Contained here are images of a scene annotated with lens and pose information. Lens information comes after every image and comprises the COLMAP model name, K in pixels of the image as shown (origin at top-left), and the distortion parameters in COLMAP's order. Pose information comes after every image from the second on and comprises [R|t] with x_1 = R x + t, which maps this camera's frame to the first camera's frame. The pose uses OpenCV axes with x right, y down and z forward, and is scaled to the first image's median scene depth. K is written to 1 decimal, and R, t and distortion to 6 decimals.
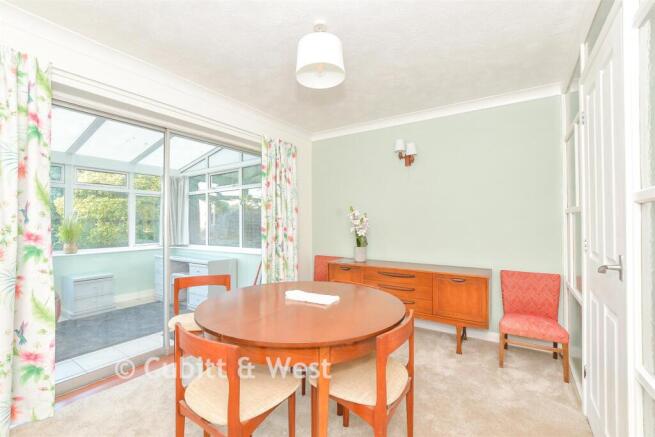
lens RADIAL K [[289.7, 0, 323.6], [0, 289.7, 219.6], [0, 0, 1]] dist [-0.003715, 0.000142]
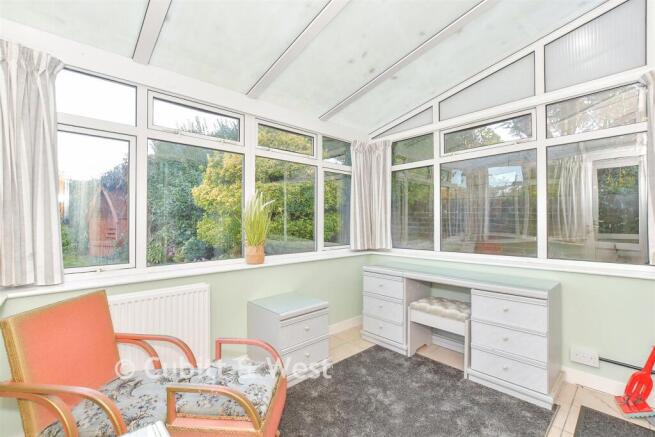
lens RADIAL K [[289.7, 0, 330.1], [0, 289.7, 221.4], [0, 0, 1]] dist [-0.003715, 0.000142]
pose [[0.975853, 0.002631, -0.218415, -0.468976], [-0.000548, 0.999954, 0.009594, 0.020205], [0.218430, -0.009242, 0.975809, 0.355649]]
